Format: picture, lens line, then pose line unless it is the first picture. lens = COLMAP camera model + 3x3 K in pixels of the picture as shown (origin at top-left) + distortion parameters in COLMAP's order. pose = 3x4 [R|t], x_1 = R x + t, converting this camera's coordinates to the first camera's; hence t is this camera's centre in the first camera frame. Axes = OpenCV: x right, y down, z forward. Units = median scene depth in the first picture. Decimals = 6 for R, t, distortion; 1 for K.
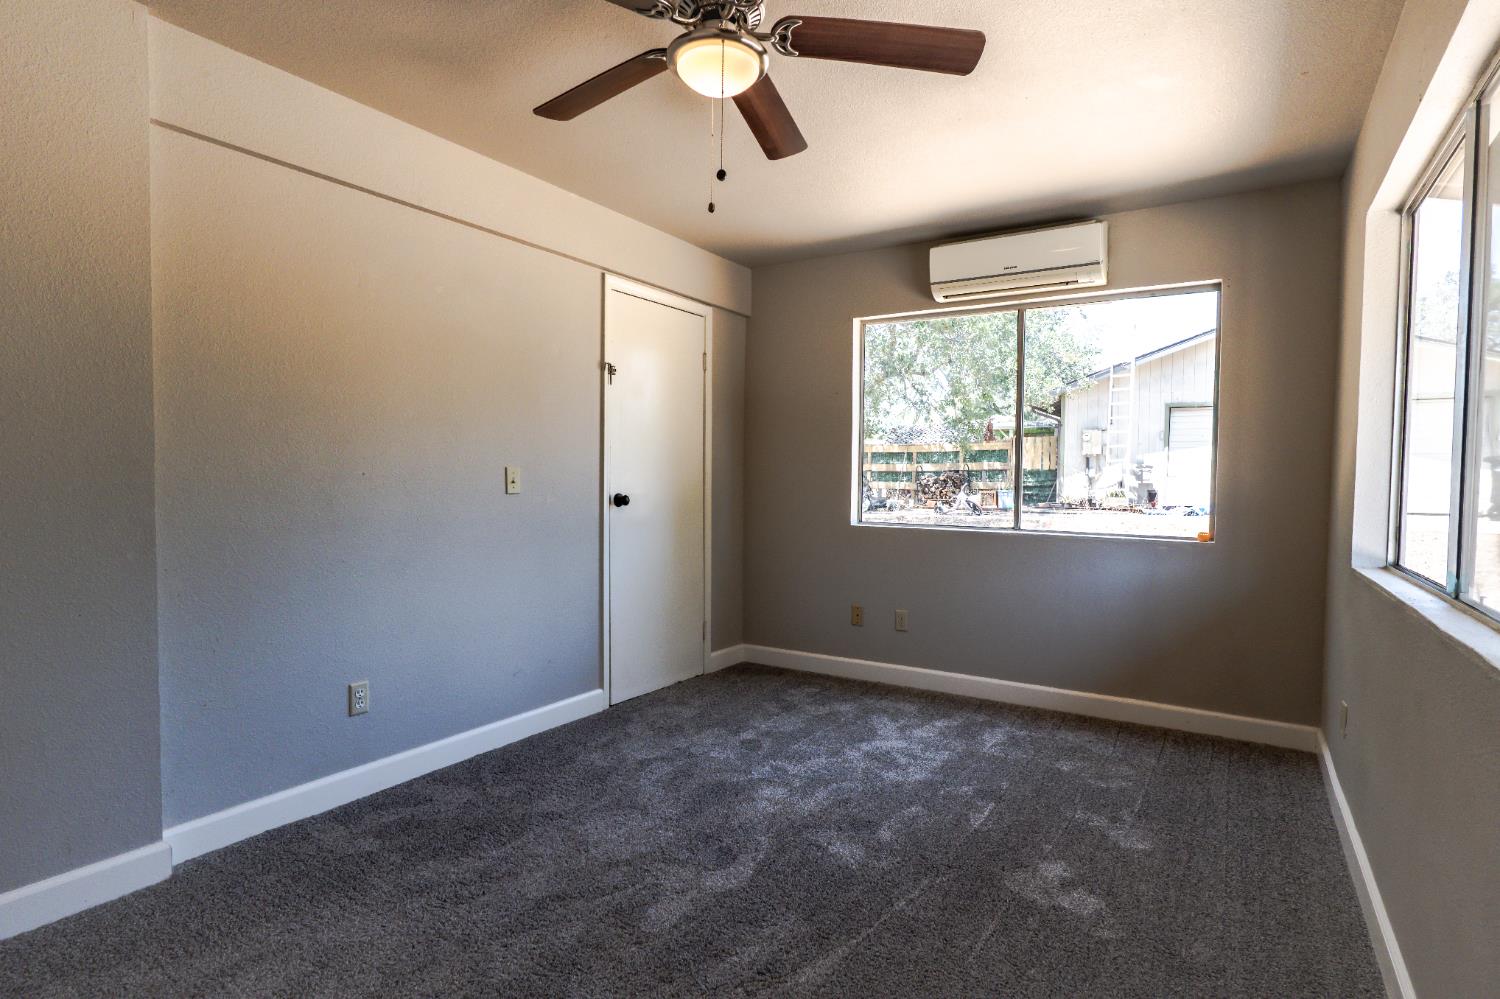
lens RADIAL K [[773.5, 0, 749.7], [0, 773.5, 499.7], [0, 0, 1]] dist [-0.020301, 0.012119]
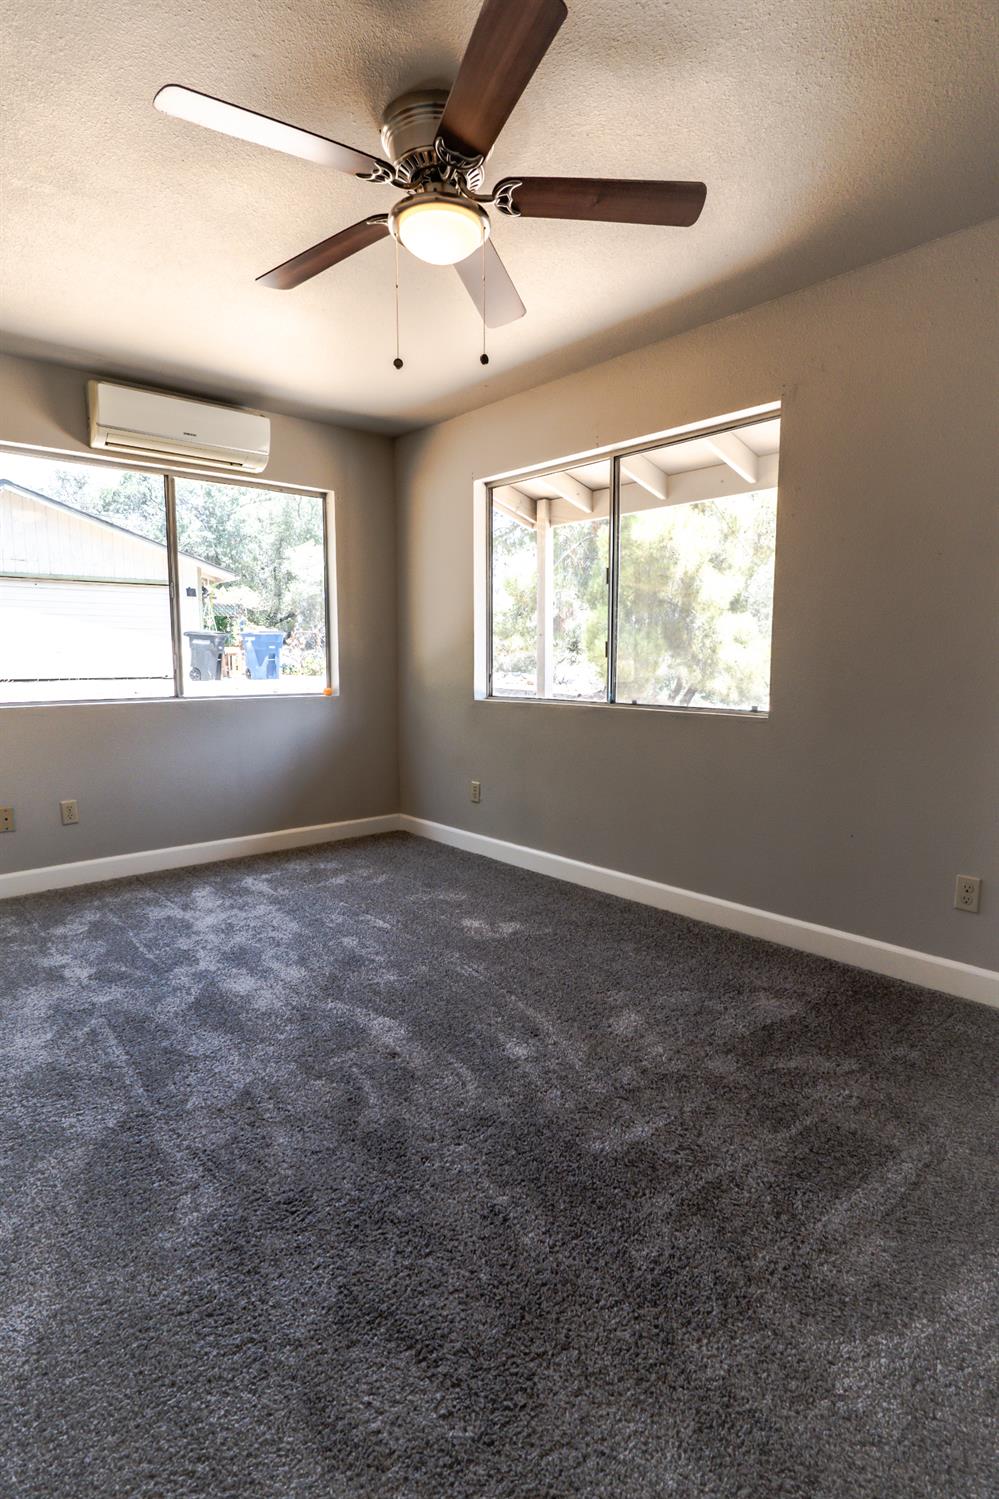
lens RADIAL K [[773.0, 0, 502.7], [0, 773.0, 749.5], [0, 0, 1]] dist [-0.020301, 0.012119]
pose [[0.281031, -0.125126, 0.951507, -0.596846], [0.028178, 0.992112, 0.122143, -0.007099], [-0.959285, -0.007515, 0.282340, 0.356858]]
